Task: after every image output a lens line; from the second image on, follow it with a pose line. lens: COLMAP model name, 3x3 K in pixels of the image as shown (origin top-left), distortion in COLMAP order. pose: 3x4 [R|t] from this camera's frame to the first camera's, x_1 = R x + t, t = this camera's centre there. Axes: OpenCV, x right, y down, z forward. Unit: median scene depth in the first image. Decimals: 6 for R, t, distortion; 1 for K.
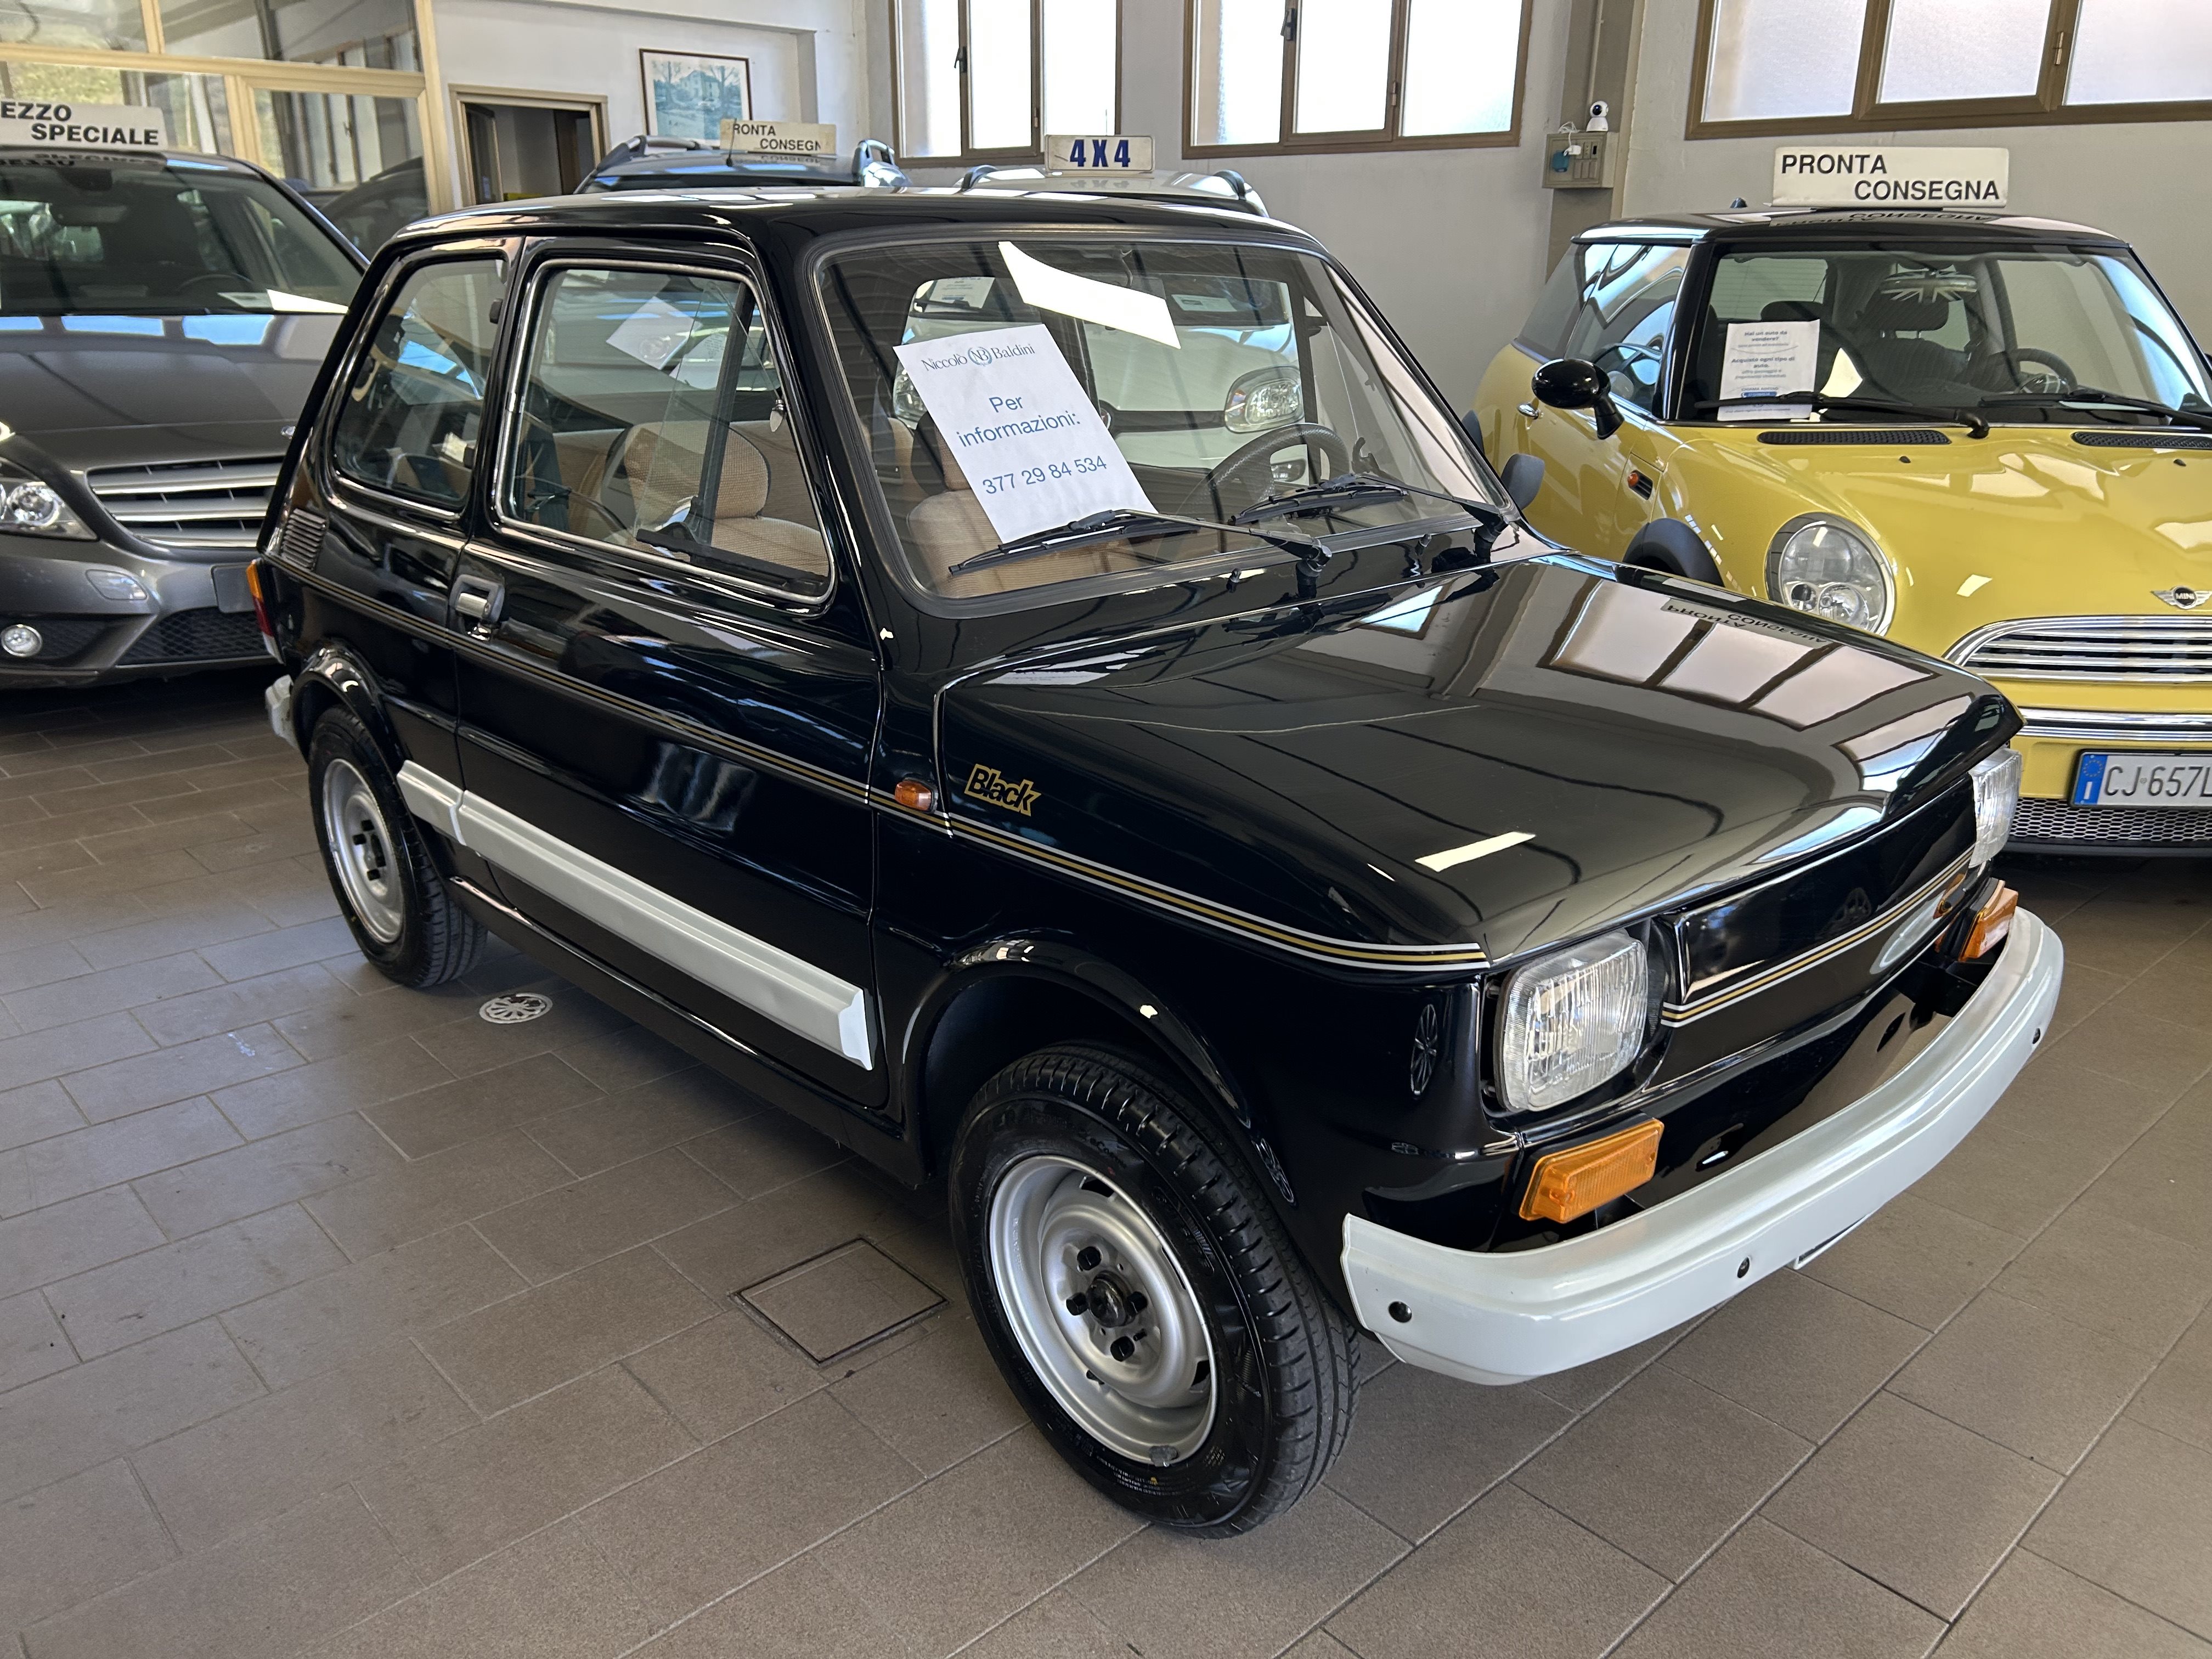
lens RADIAL K [[1660.9, 0, 1126.7], [0, 1660.9, 831.7], [0, 0, 1]] dist [0.041911, -0.047544]
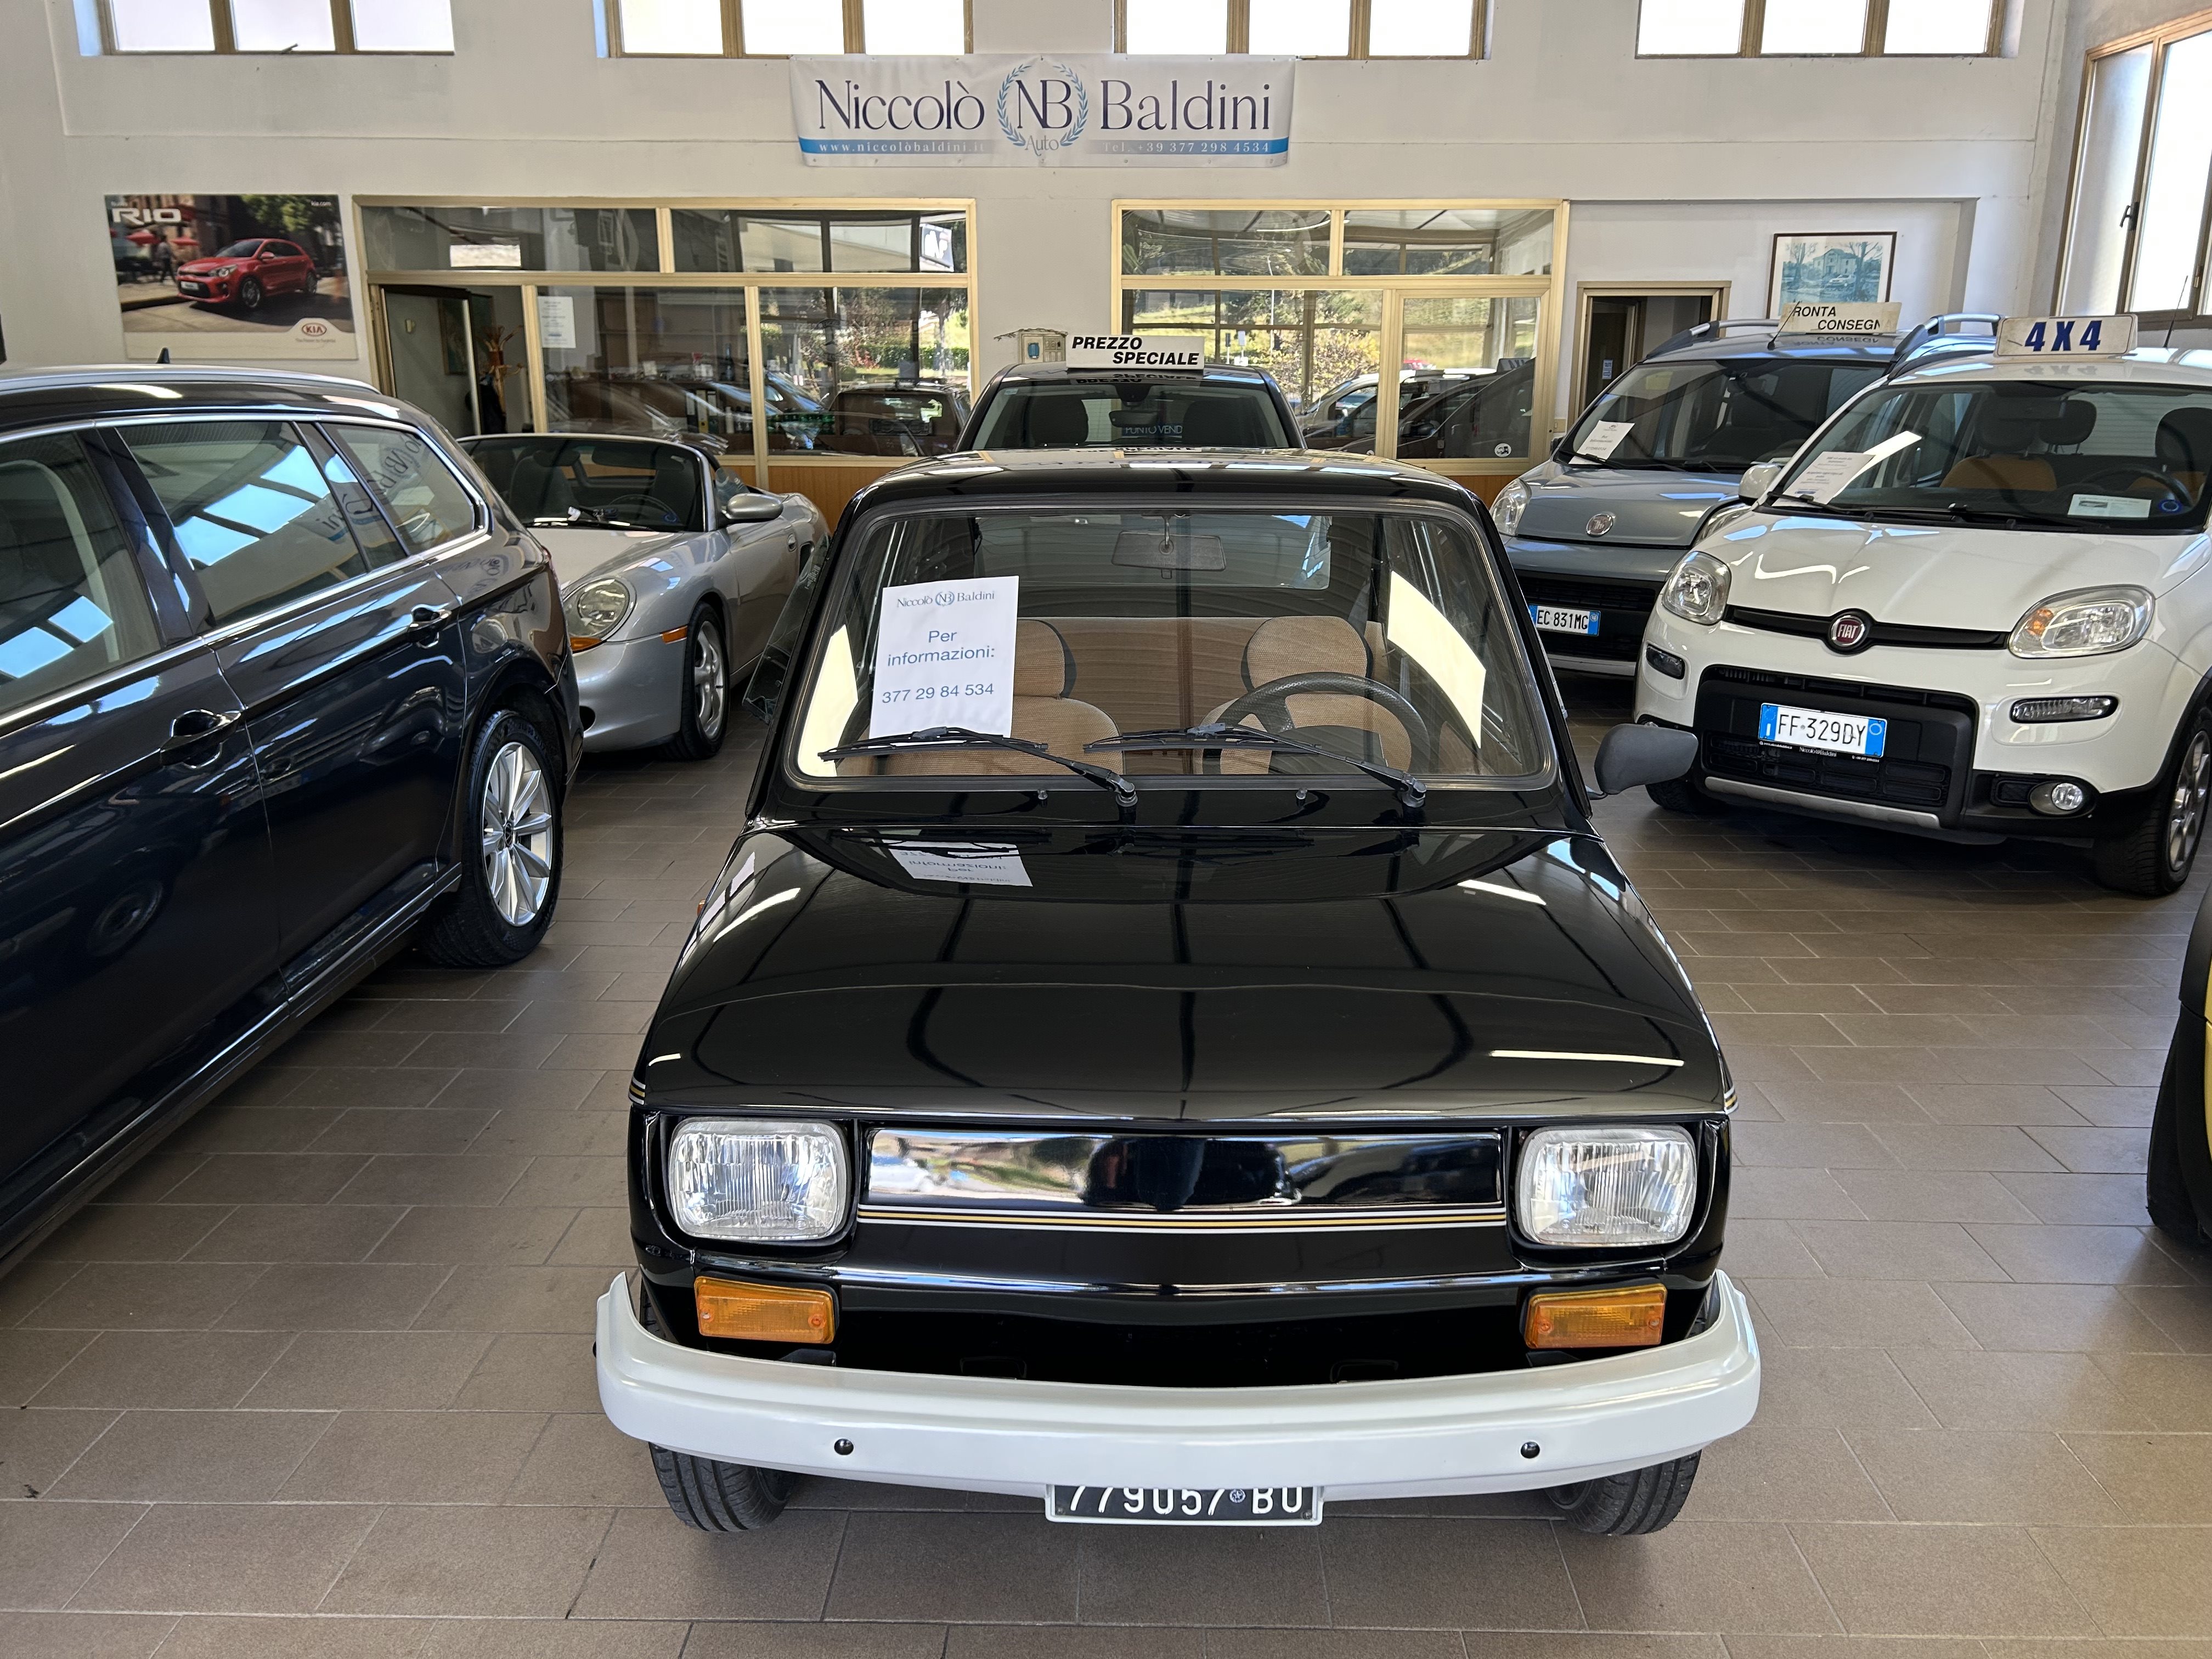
lens RADIAL K [[1660.9, 0, 1089.0], [0, 1660.9, 834.9], [0, 0, 1]] dist [0.041911, -0.047544]
pose [[0.723254, 0.165526, -0.670451, 0.248912], [-0.219790, 0.975540, 0.003749, -0.039130], [0.654673, 0.144646, 0.741944, 0.043746]]
